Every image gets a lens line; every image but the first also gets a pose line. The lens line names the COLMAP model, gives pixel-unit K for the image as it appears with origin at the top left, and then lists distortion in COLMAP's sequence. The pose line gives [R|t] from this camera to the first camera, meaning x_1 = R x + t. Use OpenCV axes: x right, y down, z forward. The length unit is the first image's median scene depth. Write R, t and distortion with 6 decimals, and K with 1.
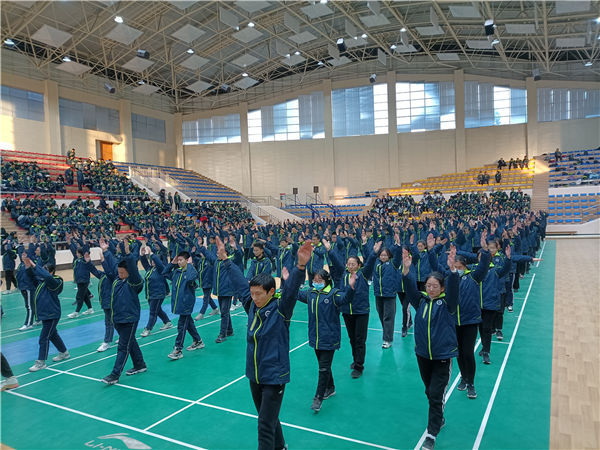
lens RADIAL K [[425.5, 0, 299.7], [0, 425.5, 226.1], [0, 0, 1]] dist [0.018681, 0.003132]
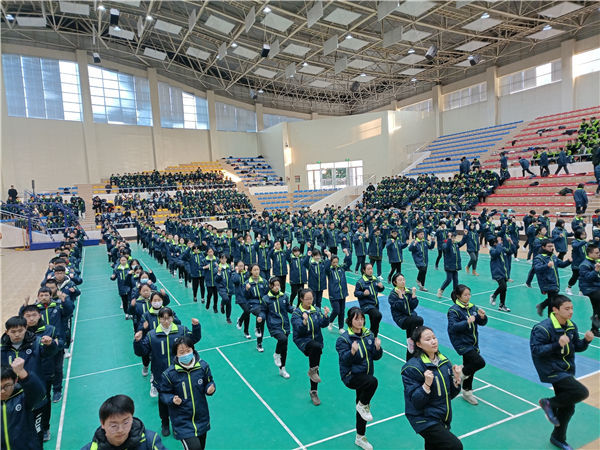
lens RADIAL K [[425.5, 0, 300.3], [0, 425.5, 224.2], [0, 0, 1]] dist [0.018681, 0.003132]
pose [[0.579795, -0.059843, 0.812562, -0.262903], [0.054500, 0.997914, 0.034606, -0.013534], [-0.812938, 0.024220, 0.581847, 0.135202]]
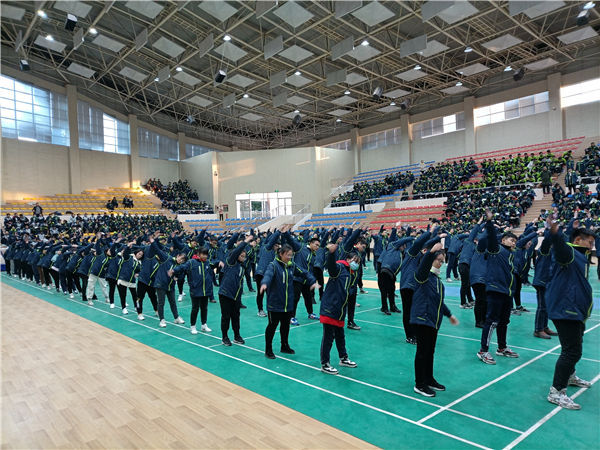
lens RADIAL K [[425.5, 0, 298.4], [0, 425.5, 225.6], [0, 0, 1]] dist [0.018681, 0.003132]
pose [[0.348486, 0.026732, 0.936933, -0.325900], [0.050883, 0.997580, -0.047388, 0.012424], [-0.935932, 0.064188, 0.346282, 0.221914]]
